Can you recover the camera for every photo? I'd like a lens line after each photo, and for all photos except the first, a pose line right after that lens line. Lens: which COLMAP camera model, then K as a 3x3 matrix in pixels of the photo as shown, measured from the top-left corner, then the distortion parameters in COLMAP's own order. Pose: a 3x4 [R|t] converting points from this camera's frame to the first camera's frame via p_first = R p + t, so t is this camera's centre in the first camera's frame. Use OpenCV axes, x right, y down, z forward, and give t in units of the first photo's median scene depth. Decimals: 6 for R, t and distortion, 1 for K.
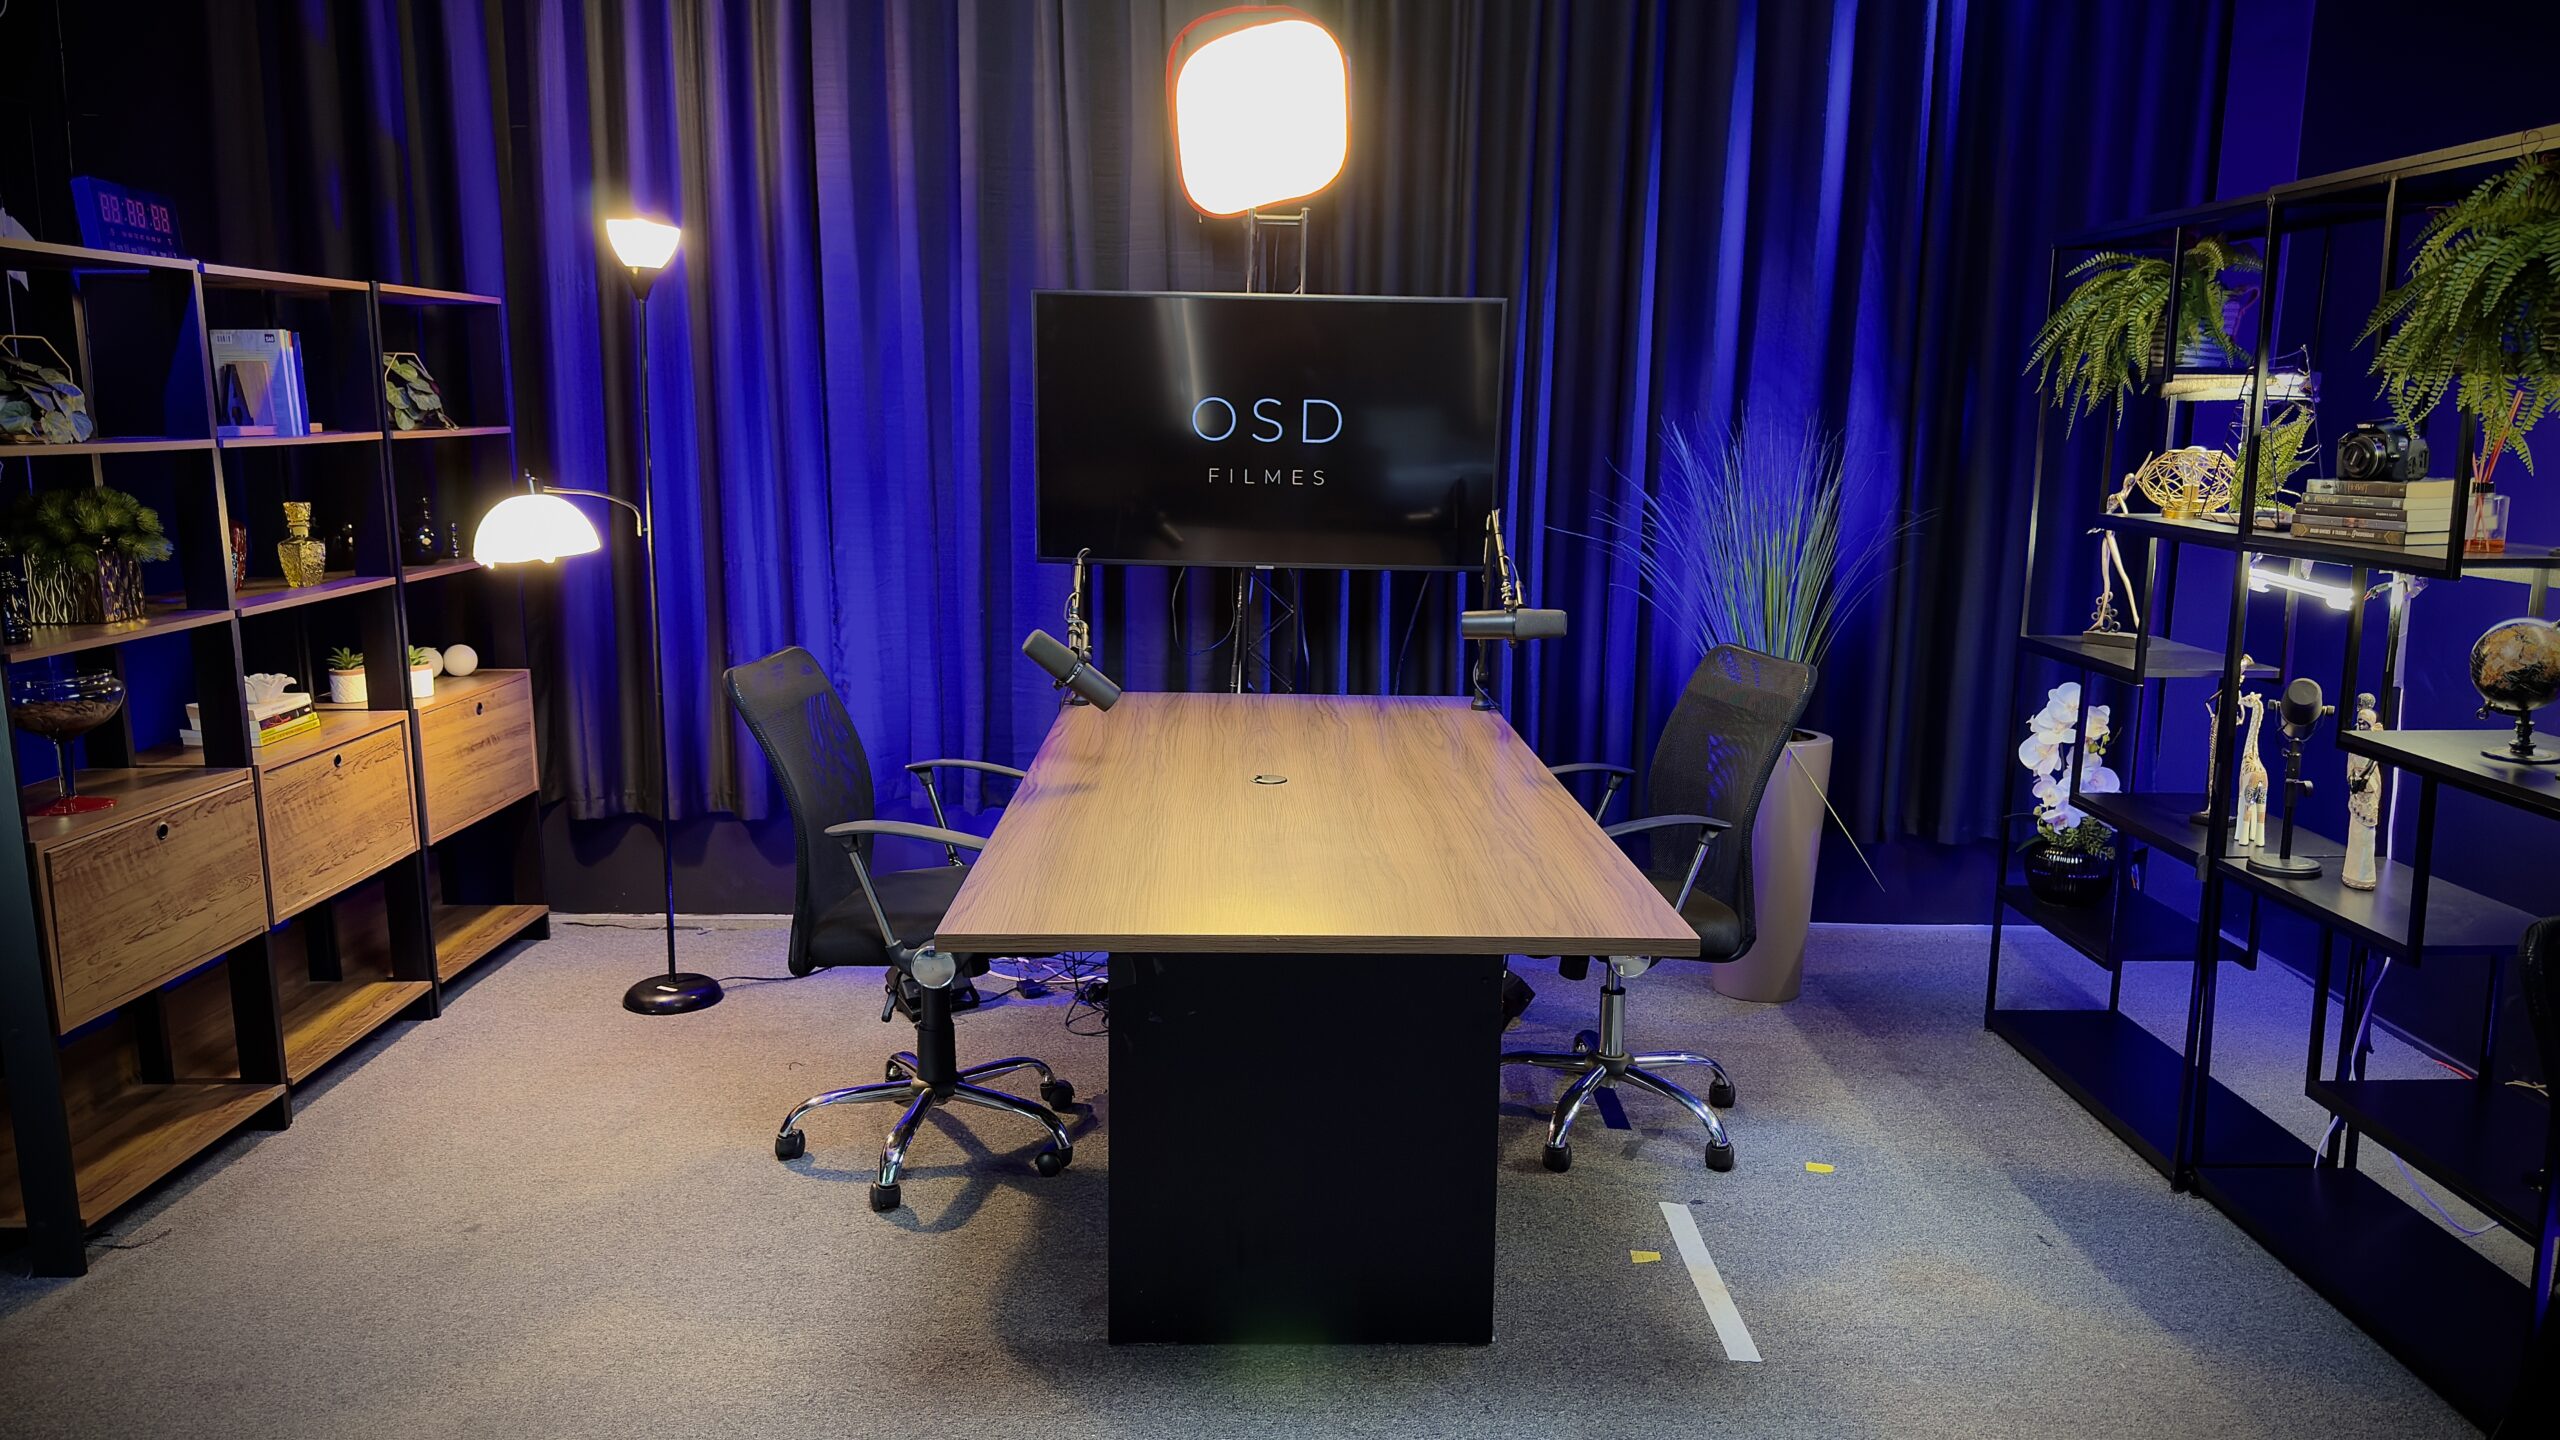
lens RADIAL K [[1793.9, 0, 1280.0], [0, 1793.9, 720.0], [0, 0, 1]] dist [0.058767, -0.097311]
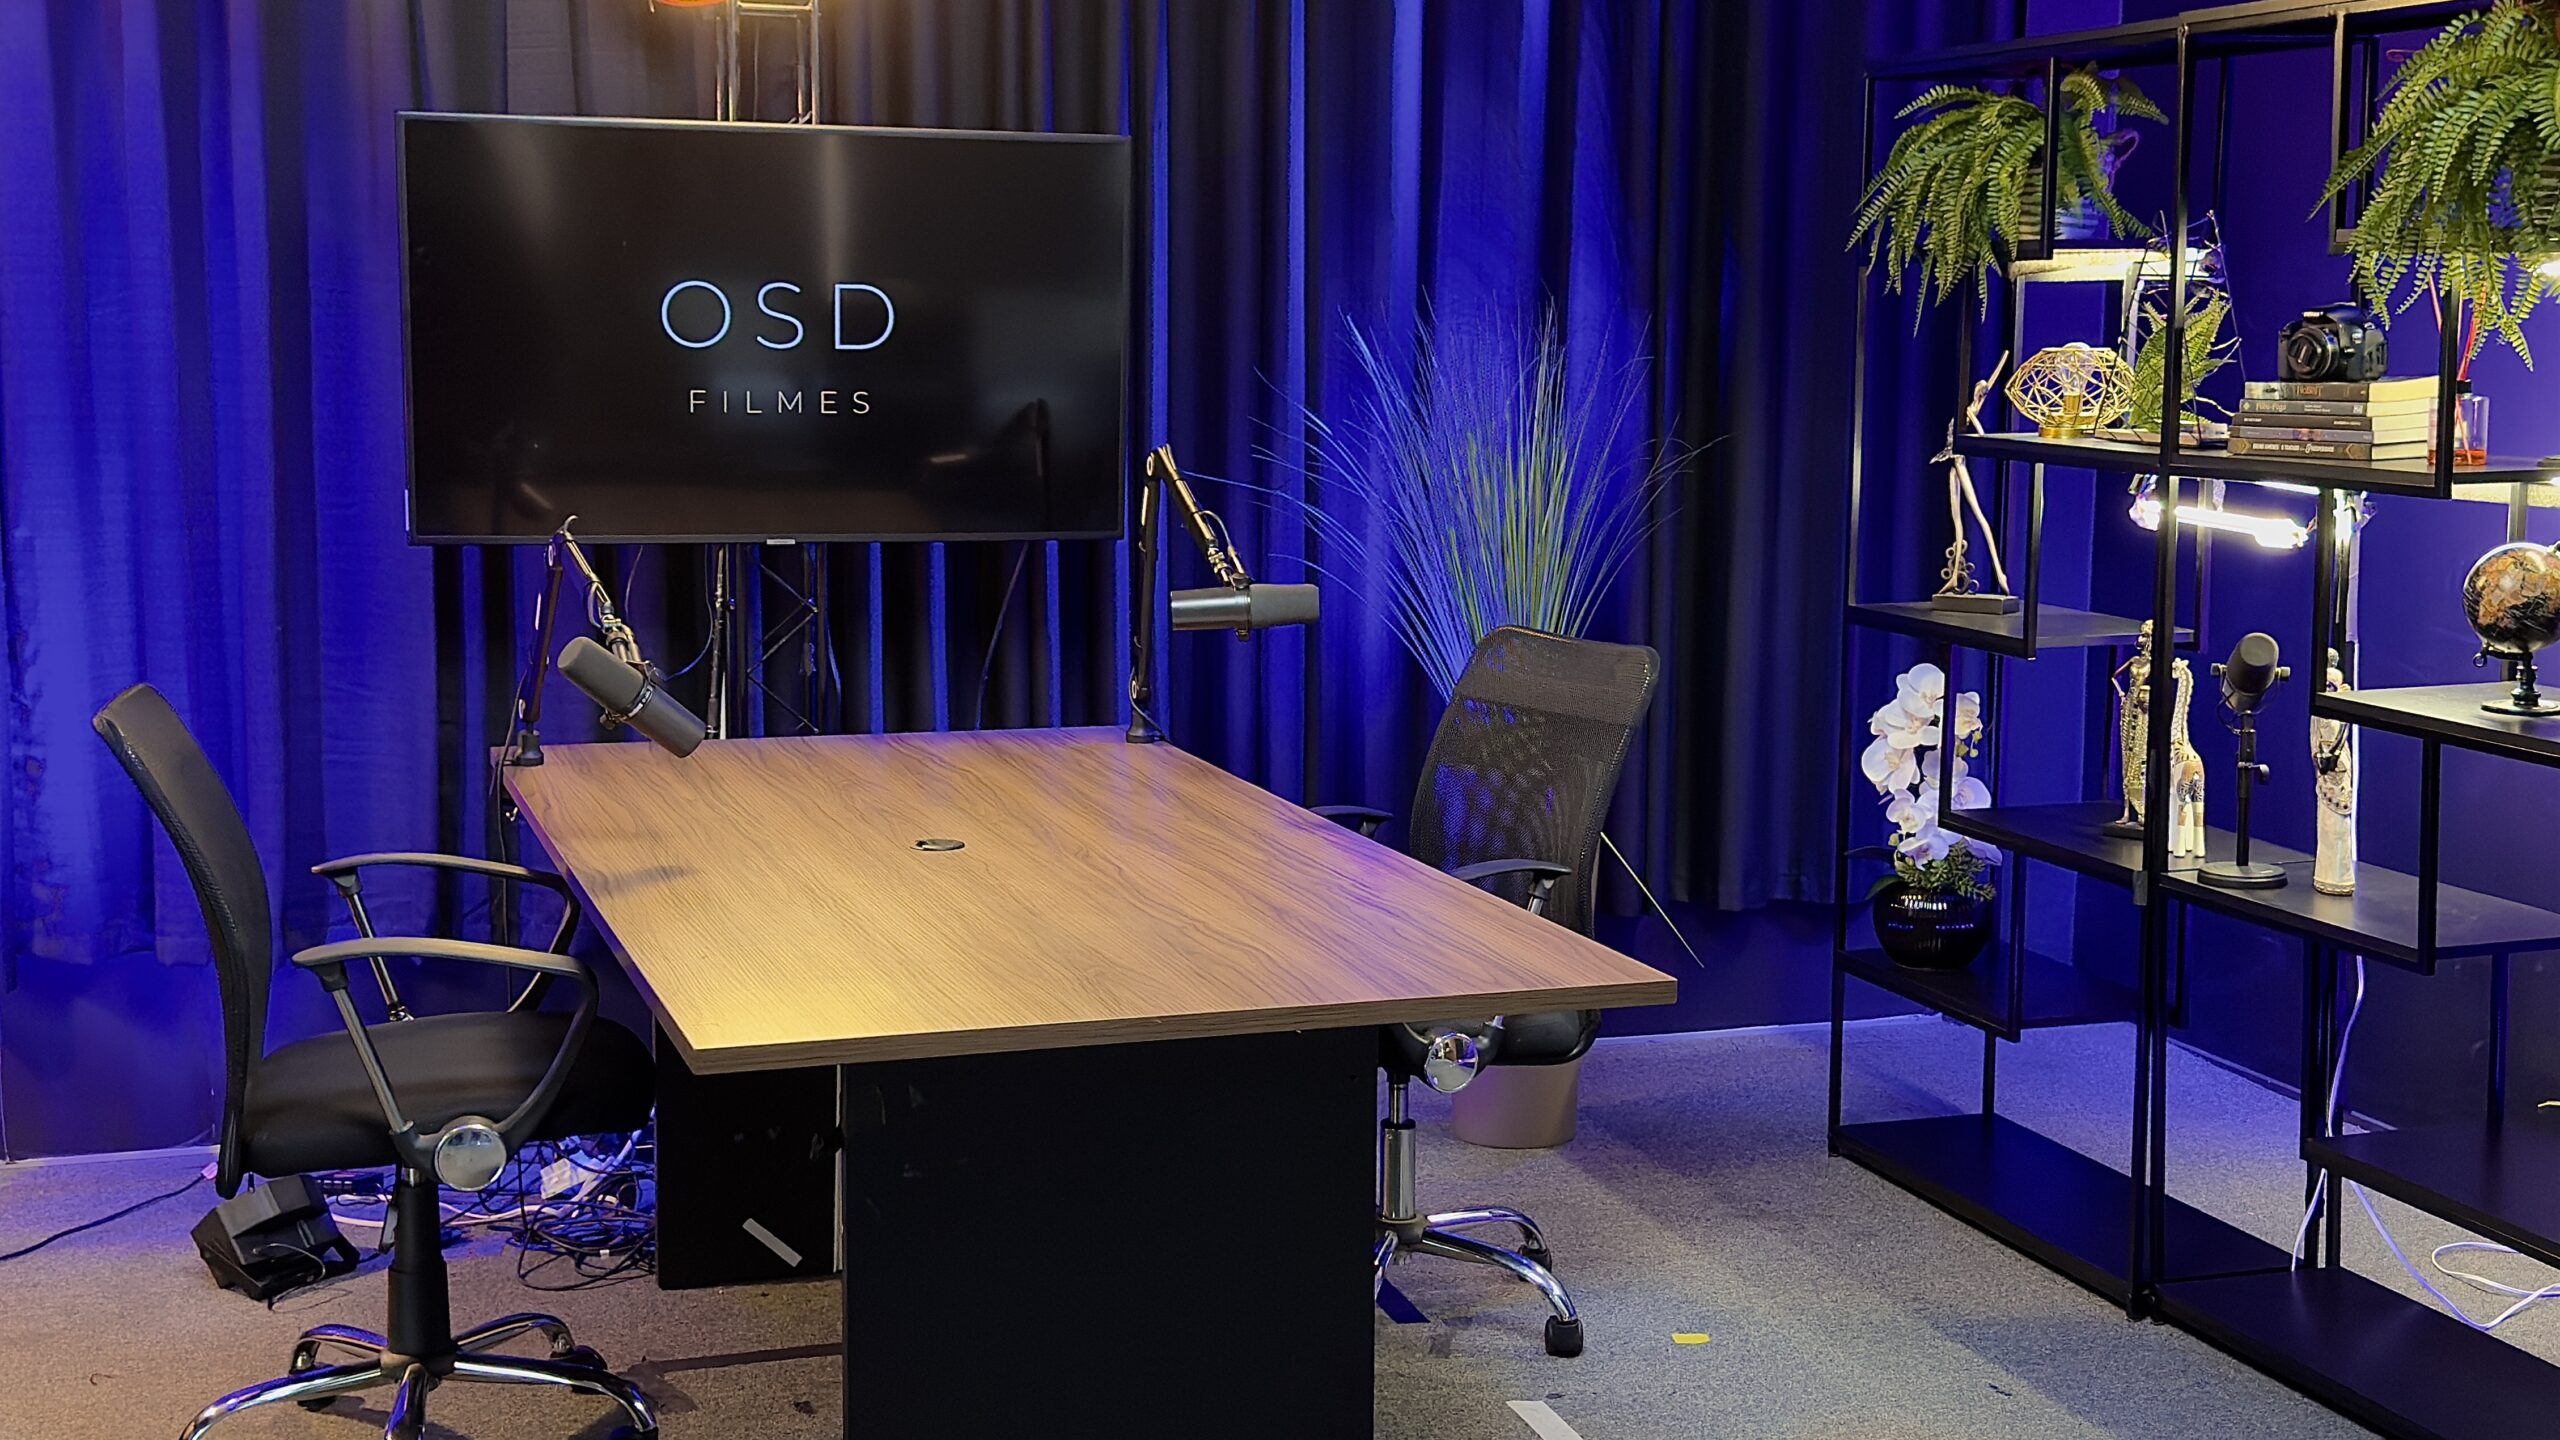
lens RADIAL K [[3162.2, 0, 1280.0], [0, 3162.2, 720.0], [0, 0, 1]] dist [0.257583, -0.940421]
pose [[0.951520, -0.046470, 0.304057, -0.232956], [0.057381, 0.997986, -0.027046, 0.024691], [-0.302188, 0.043182, 0.952270, -0.178542]]
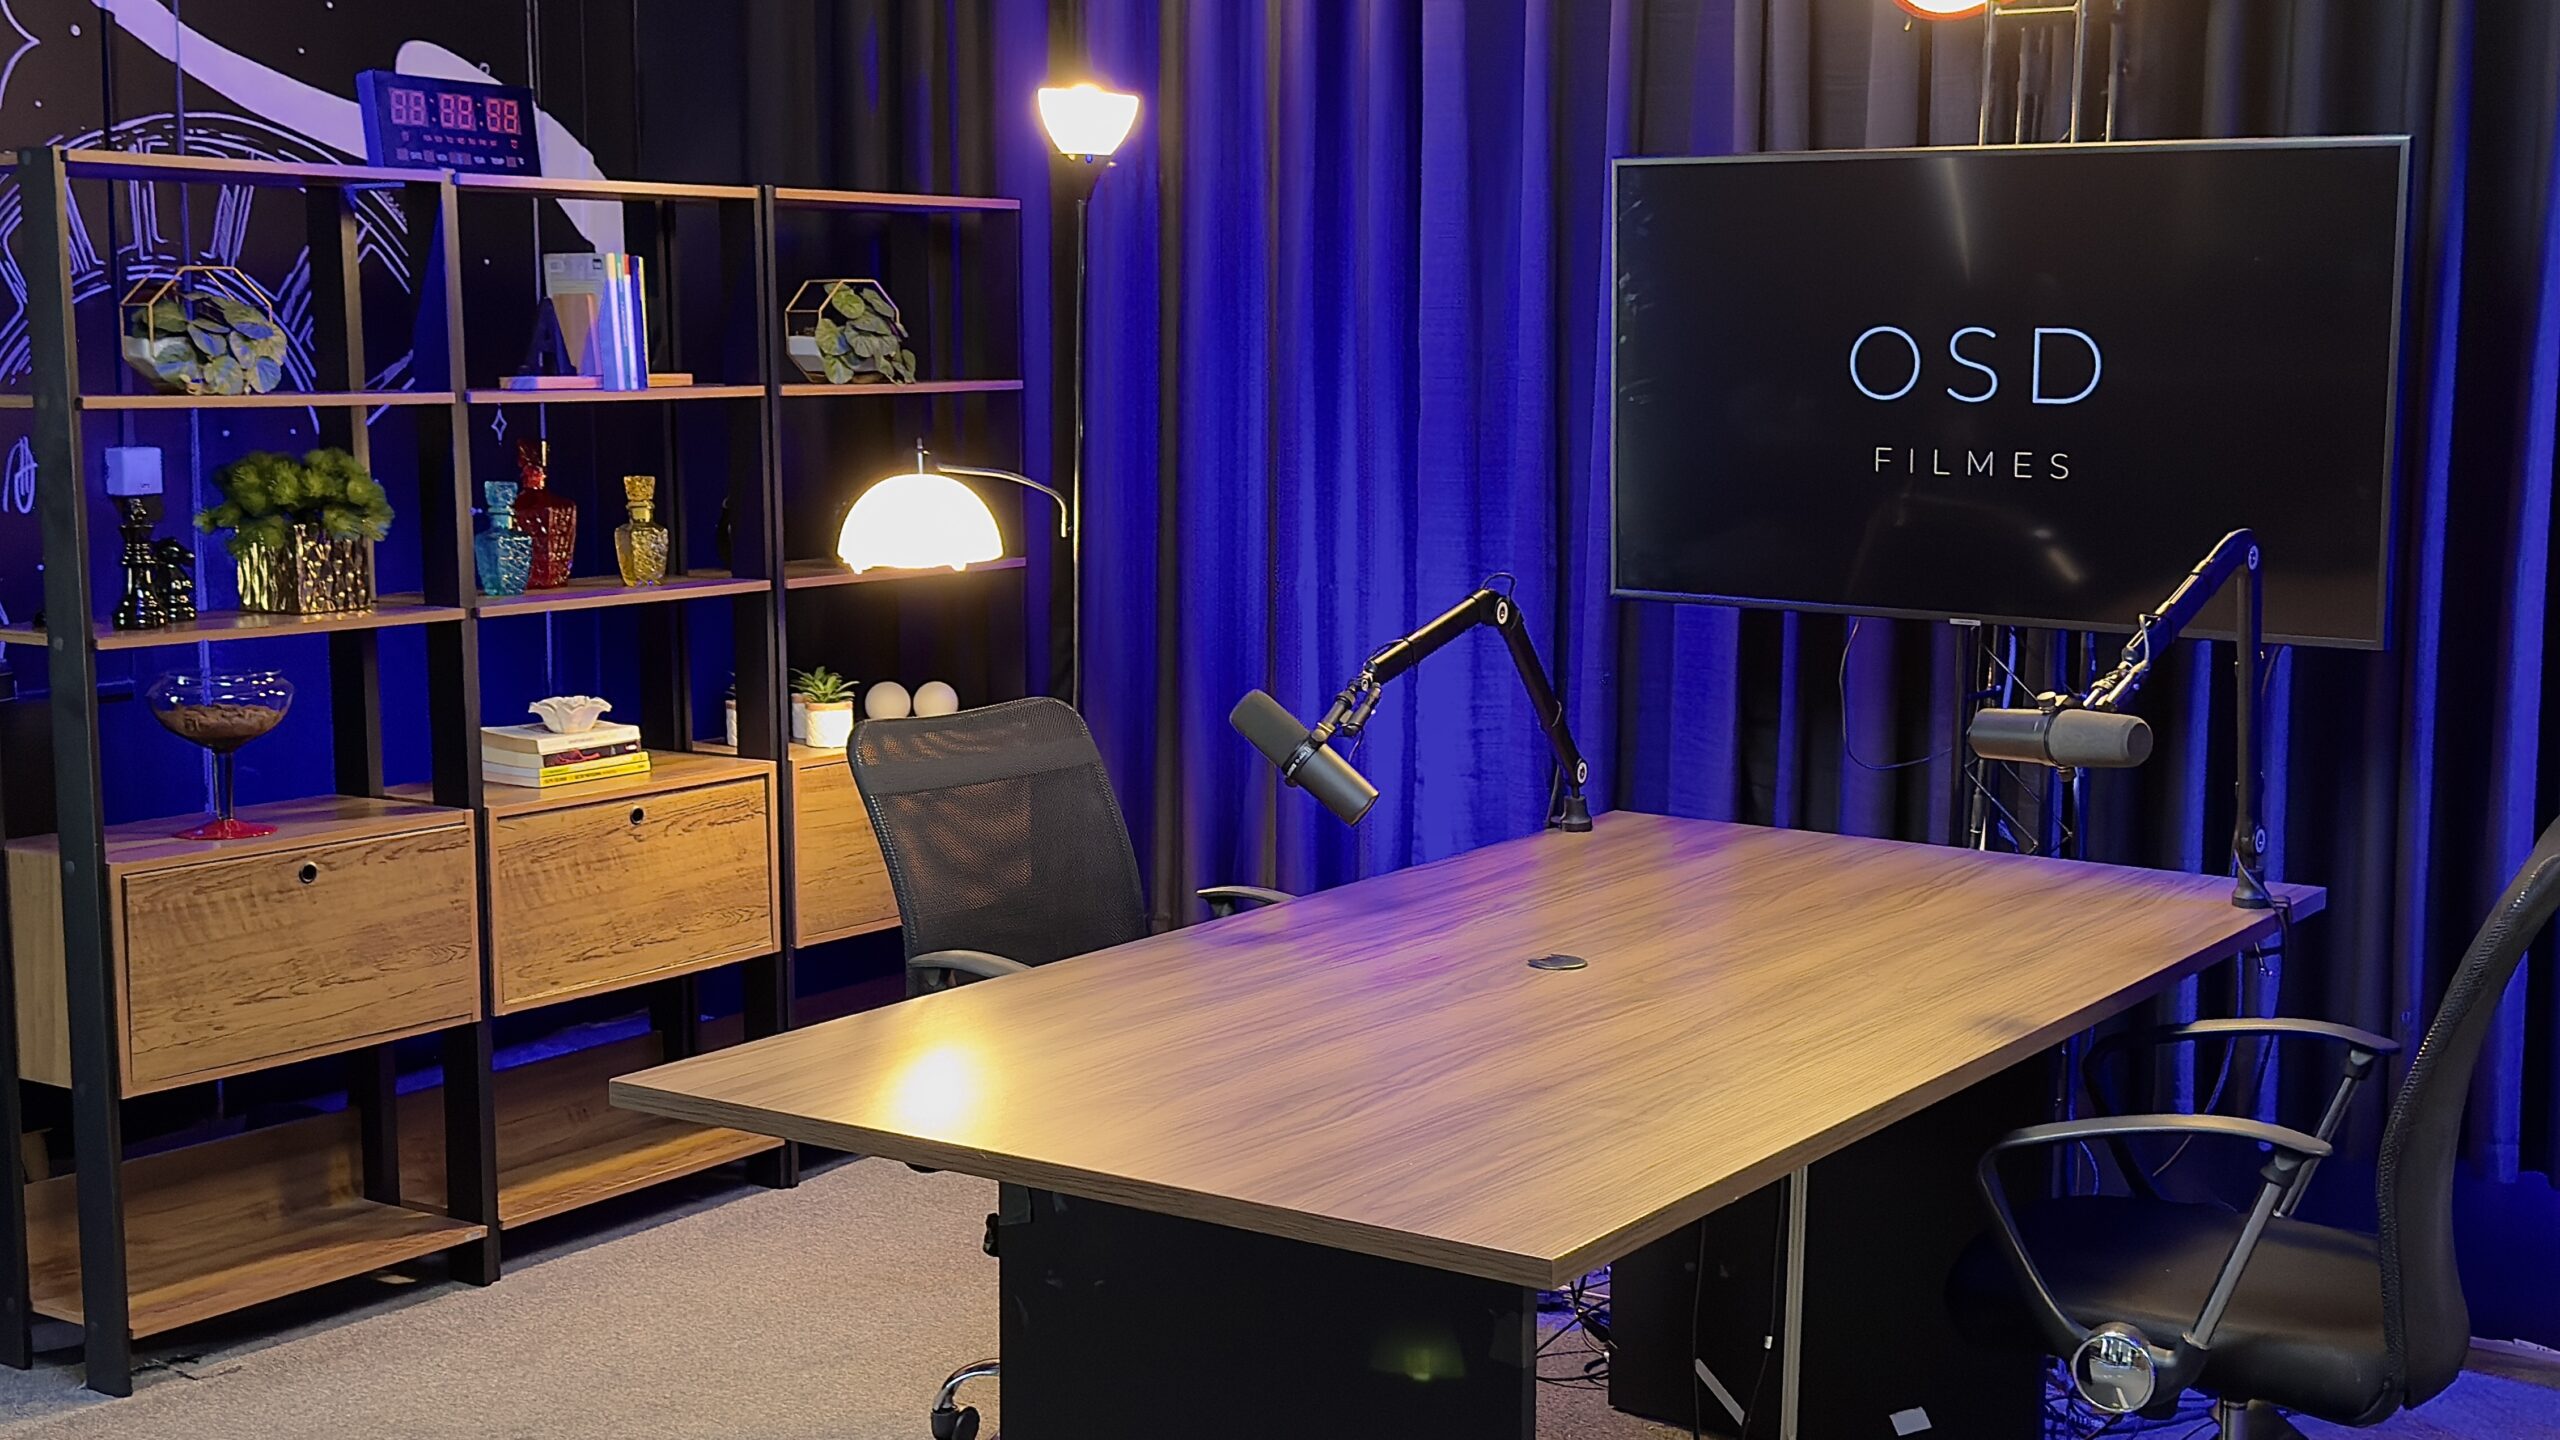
lens RADIAL K [[3162.2, 0, 1280.0], [0, 3162.2, 720.0], [0, 0, 1]] dist [0.257583, -0.940421]
pose [[0.810350, 0.064481, -0.582387, 0.500131], [-0.095749, 0.995139, -0.023049, -0.013267], [0.578070, 0.074440, 0.812585, 0.070391]]
